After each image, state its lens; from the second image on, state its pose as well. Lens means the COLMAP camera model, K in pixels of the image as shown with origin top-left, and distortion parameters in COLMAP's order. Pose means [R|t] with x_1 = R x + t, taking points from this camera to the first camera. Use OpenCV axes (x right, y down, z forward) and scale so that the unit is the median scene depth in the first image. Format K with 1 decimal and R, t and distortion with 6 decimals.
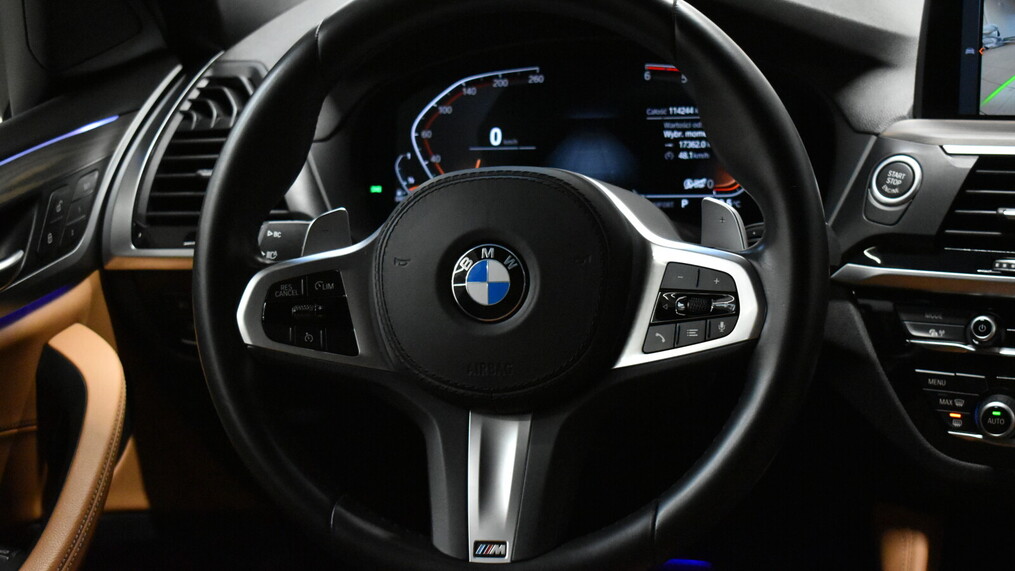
lens RADIAL K [[1804.5, 0, 507.5], [0, 1804.5, 283.2], [0, 0, 1]] dist [-0.024761, 0.000000]
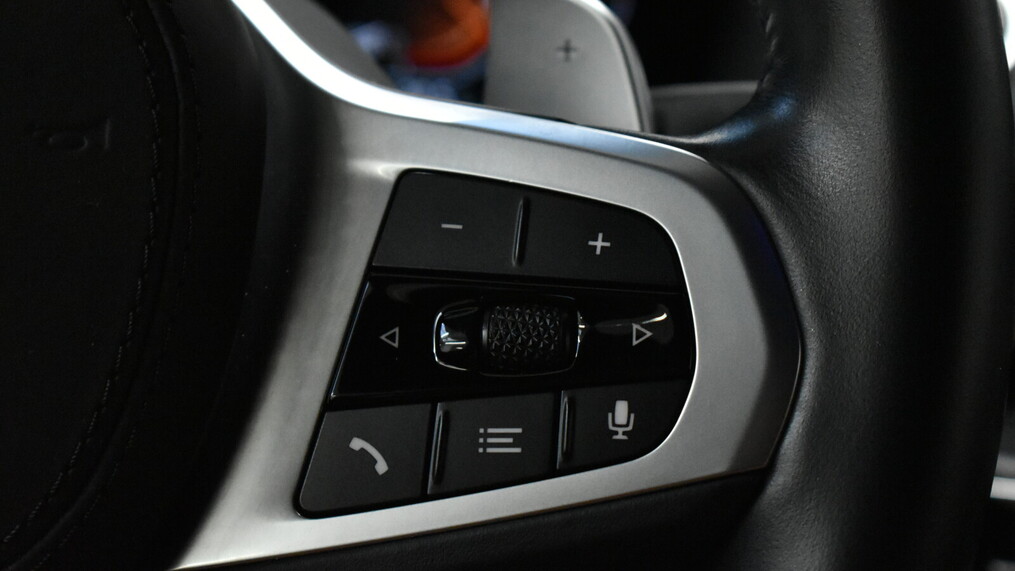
lens RADIAL K [[2420.9, 0, 507.9], [0, 2420.9, 285.6], [0, 0, 1]] dist [-0.106120, 0.000000]
pose [[0.978992, 0.062561, 0.194065, 0.037166], [-0.046818, 0.995308, -0.084678, 0.034232], [-0.198452, 0.073814, 0.977327, 0.667071]]
